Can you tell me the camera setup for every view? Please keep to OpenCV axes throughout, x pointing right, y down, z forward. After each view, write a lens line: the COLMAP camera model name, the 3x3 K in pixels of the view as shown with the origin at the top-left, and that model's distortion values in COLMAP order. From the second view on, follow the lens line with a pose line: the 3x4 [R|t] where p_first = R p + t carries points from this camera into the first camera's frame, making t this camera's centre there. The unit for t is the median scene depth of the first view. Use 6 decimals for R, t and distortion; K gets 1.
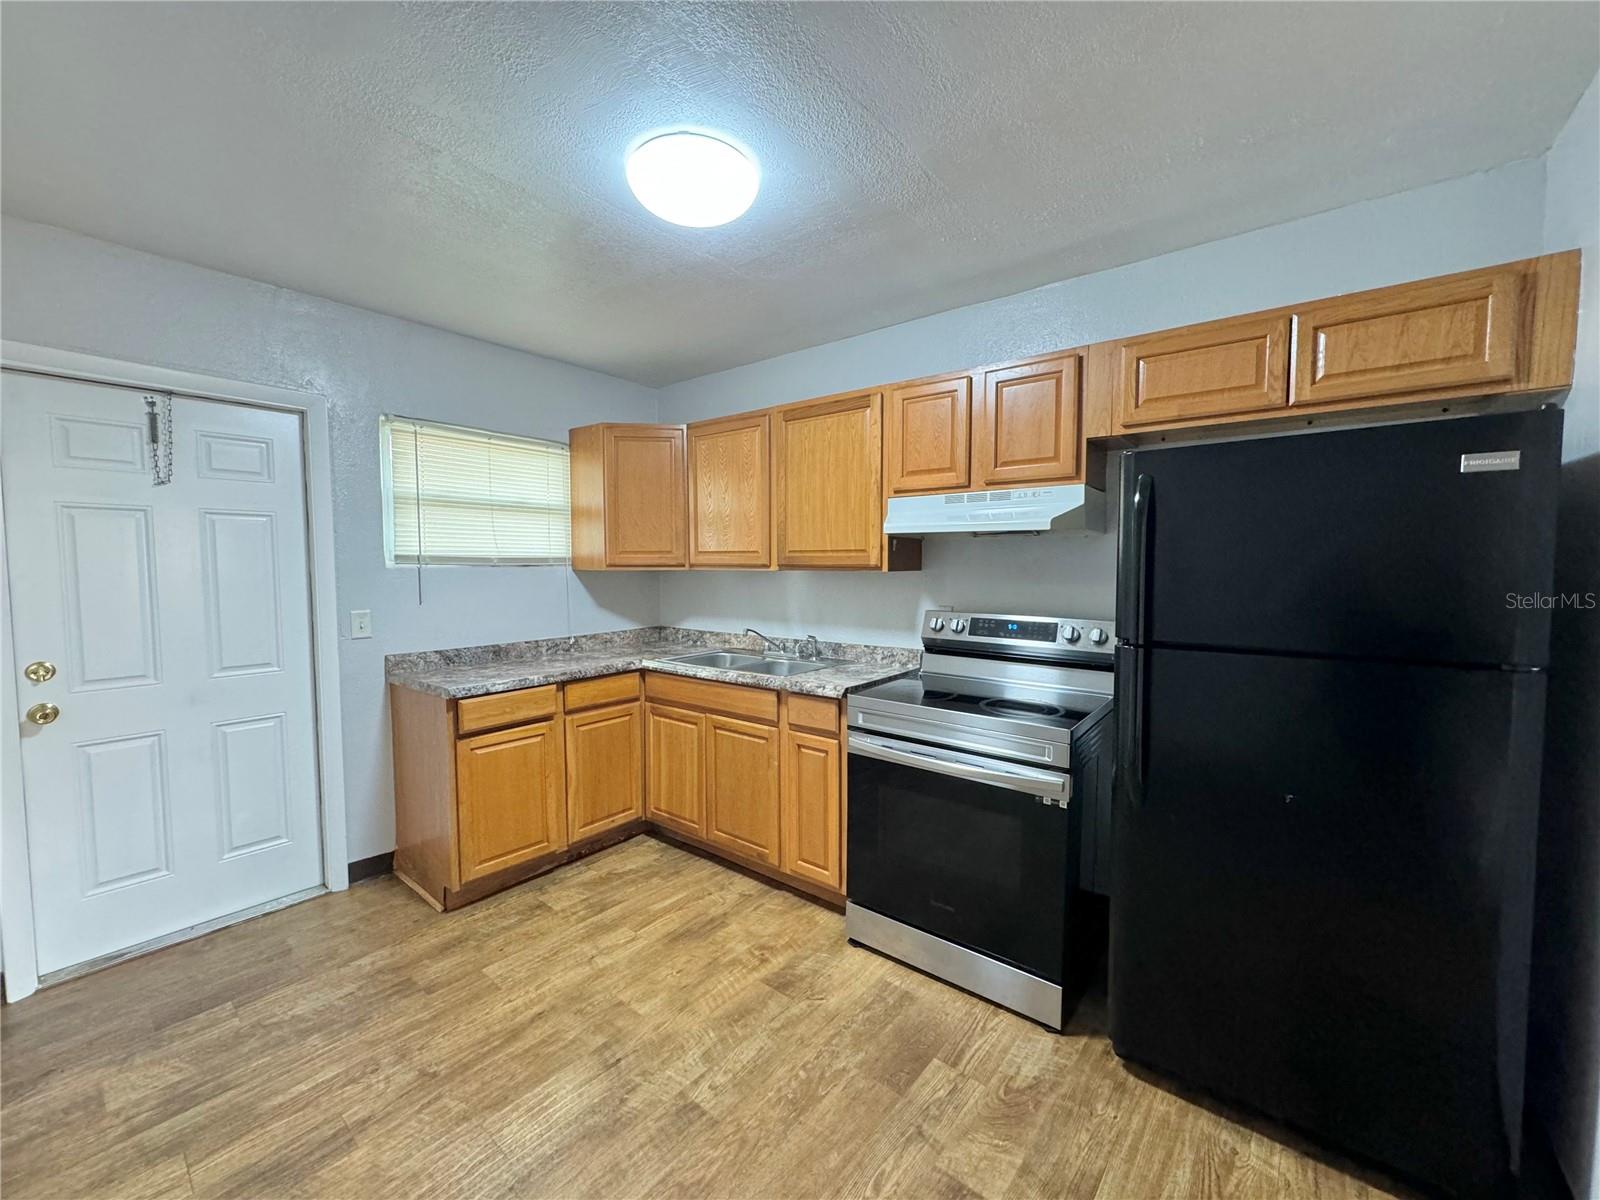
lens RADIAL K [[635.0, 0, 801.4], [0, 635.0, 600.0], [0, 0, 1]] dist [-0.003753, 0.001052]
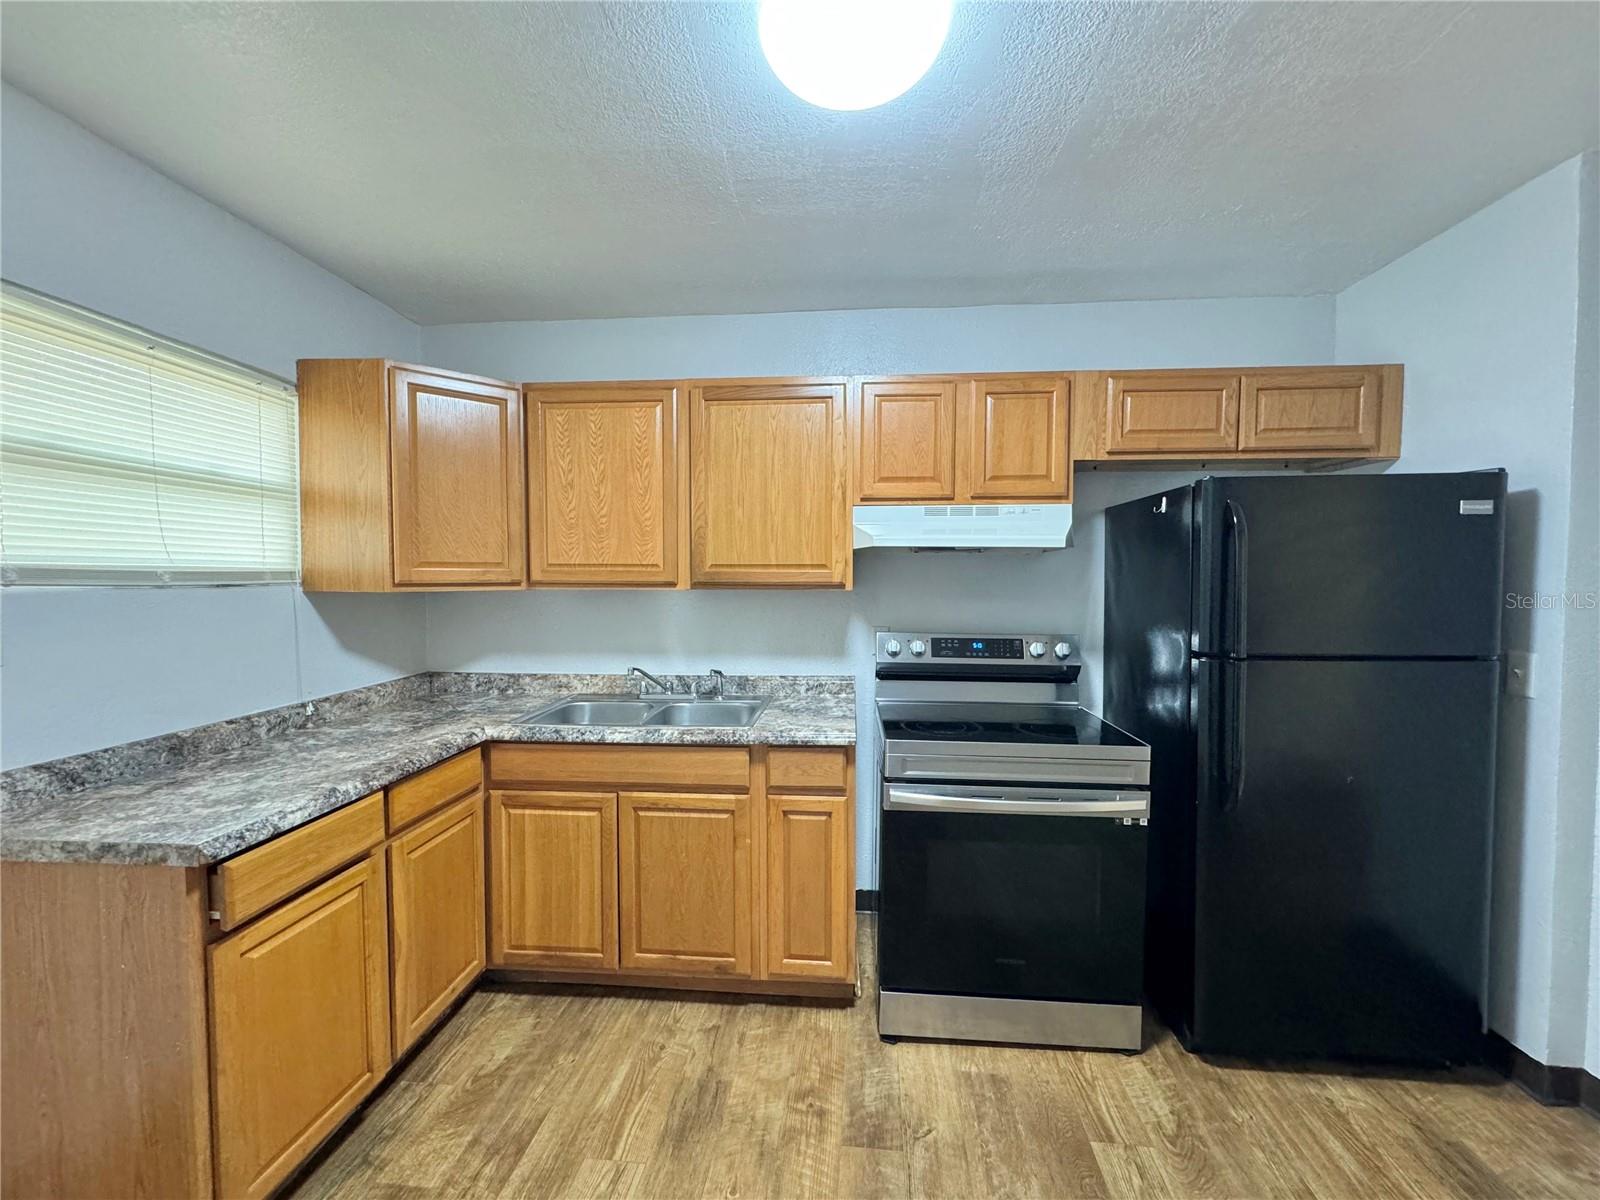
lens RADIAL K [[635.0, 0, 801.5], [0, 635.0, 598.5], [0, 0, 1]] dist [-0.003753, 0.001052]
pose [[0.831469, -0.018707, 0.555256, -0.464286], [0.032357, 0.999367, -0.014783, -0.025834], [-0.554628, 0.030258, 0.831548, 0.361441]]
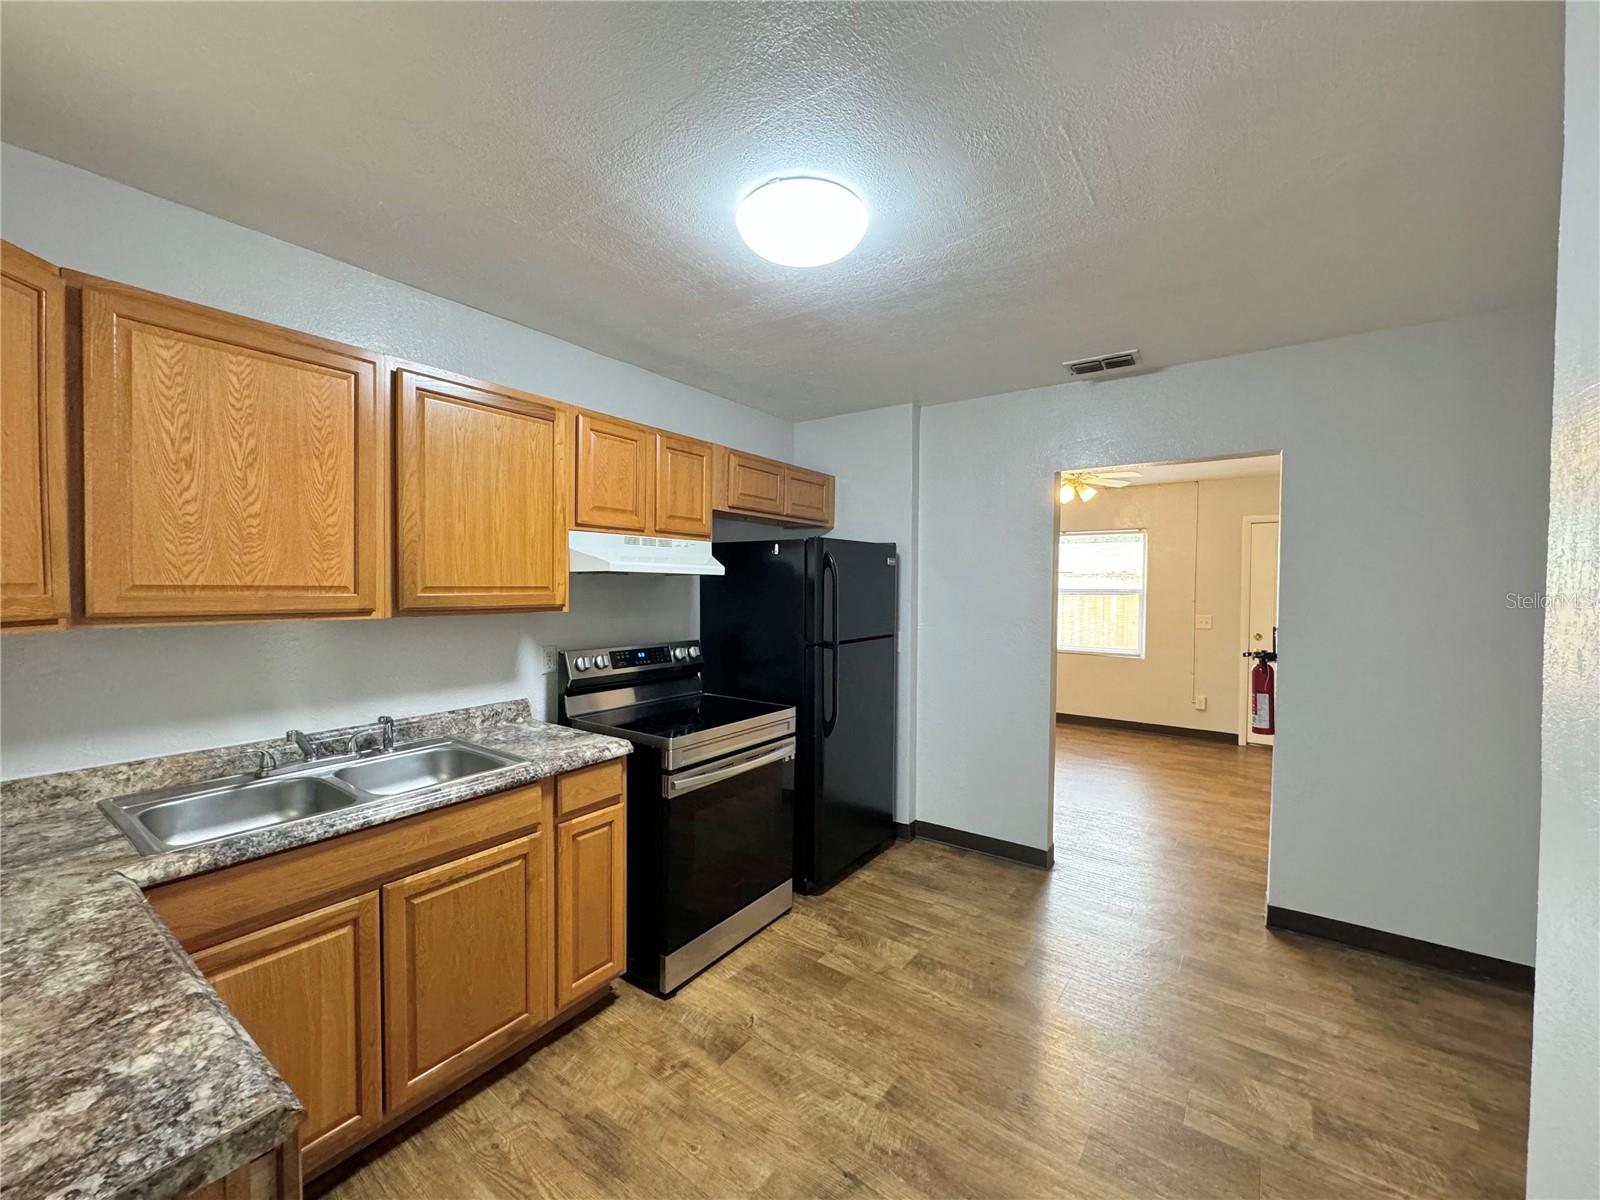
lens RADIAL K [[635.0, 0, 803.3], [0, 635.0, 598.6], [0, 0, 1]] dist [-0.003753, 0.001052]
pose [[-0.056367, -0.022576, 0.998155, -0.887688], [0.053491, 0.998240, 0.025599, -0.078182], [-0.996976, 0.054835, -0.055060, 0.822881]]
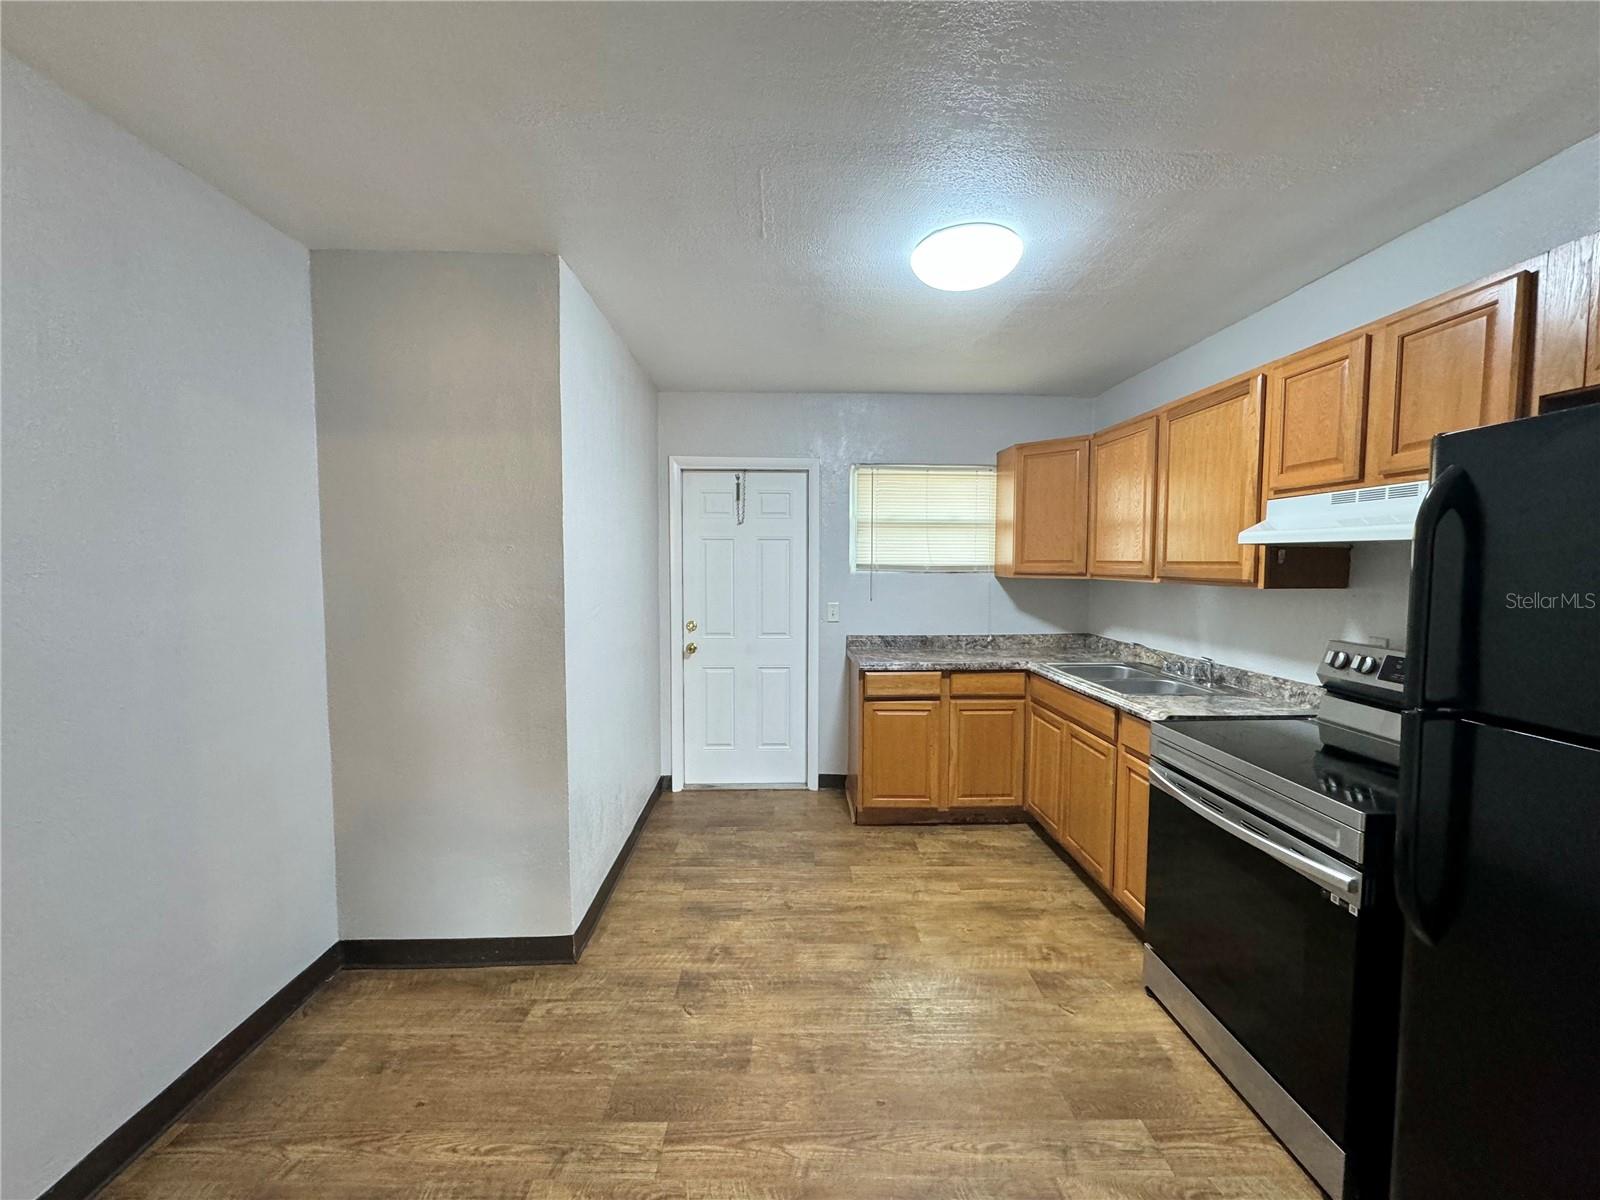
lens RADIAL K [[635.0, 0, 799.8], [0, 635.0, 598.3], [0, 0, 1]] dist [-0.003753, 0.001052]
pose [[0.644496, 0.047064, -0.763158, 0.432047], [-0.047251, 0.998648, 0.021682, -0.024954], [0.763147, 0.022086, 0.645848, 0.006691]]
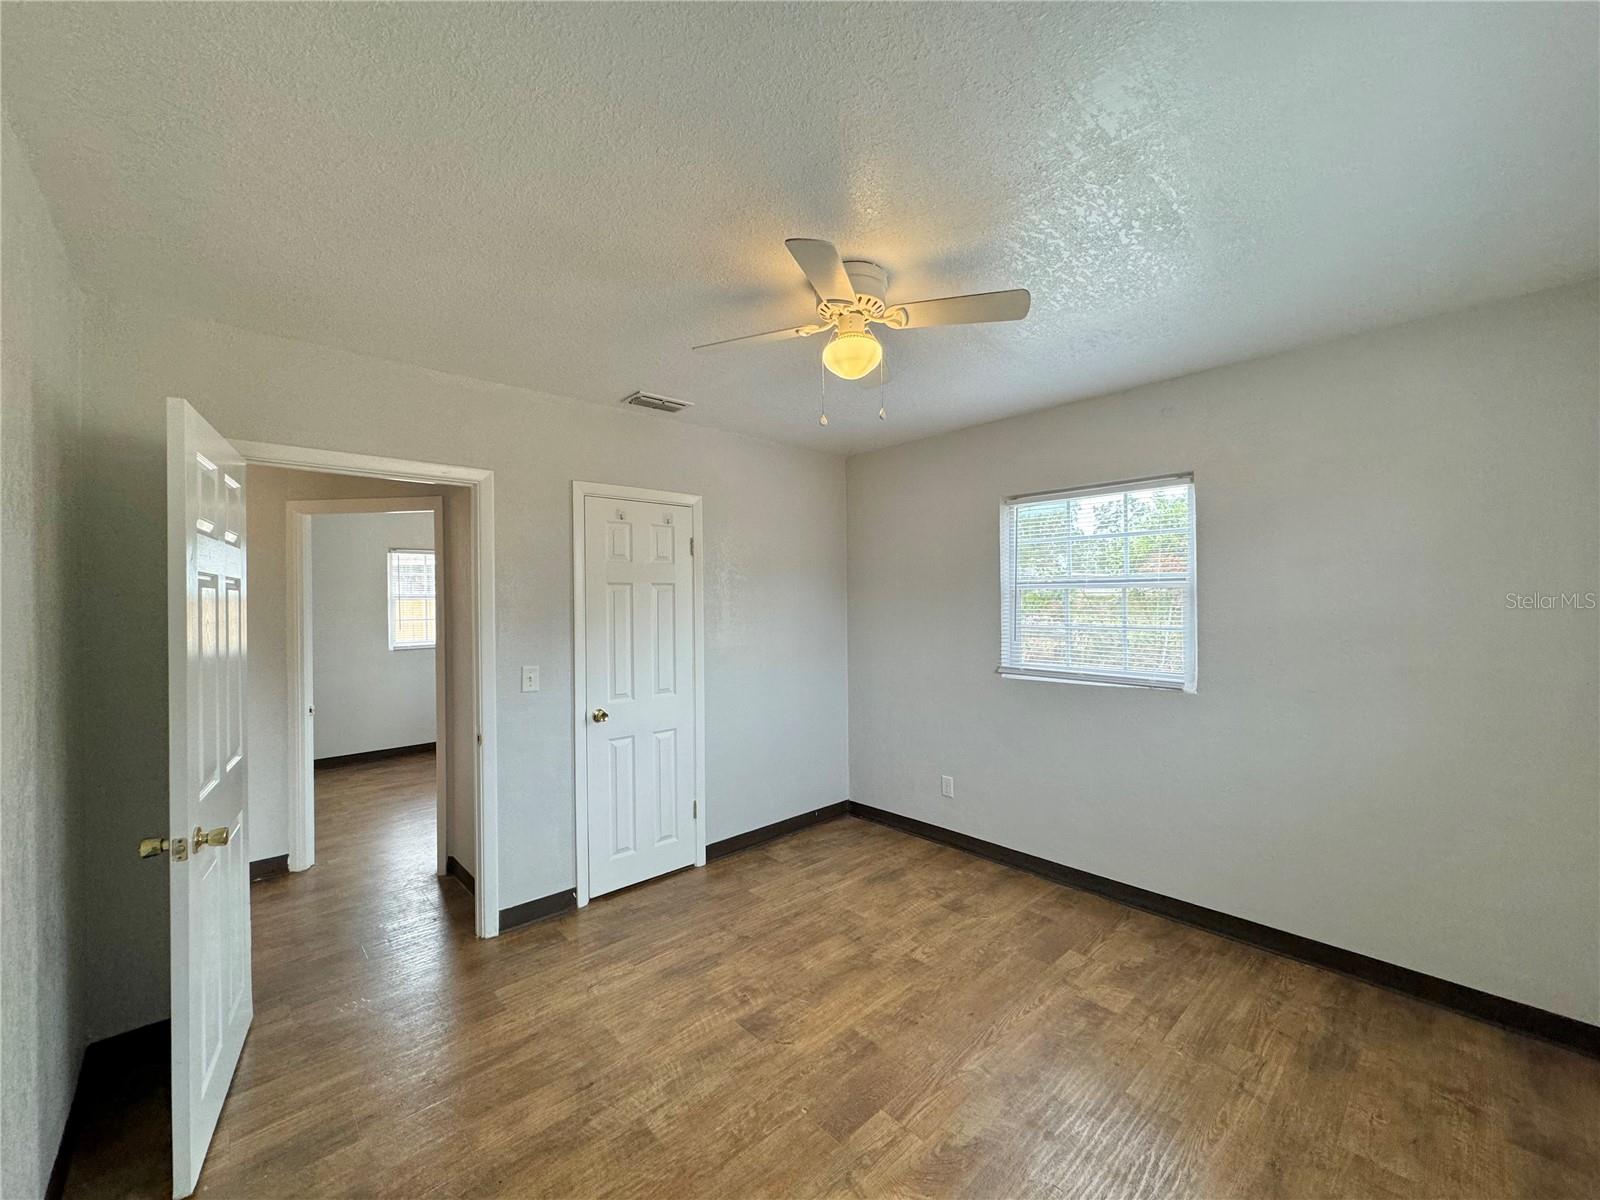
lens RADIAL K [[635.0, 0, 797.1], [0, 635.0, 598.6], [0, 0, 1]] dist [-0.003753, 0.001052]
pose [[0.990778, -0.013020, -0.134871, 0.171881], [0.004776, 0.998110, -0.061269, -0.031602], [0.135413, 0.060060, 0.988967, -0.064313]]
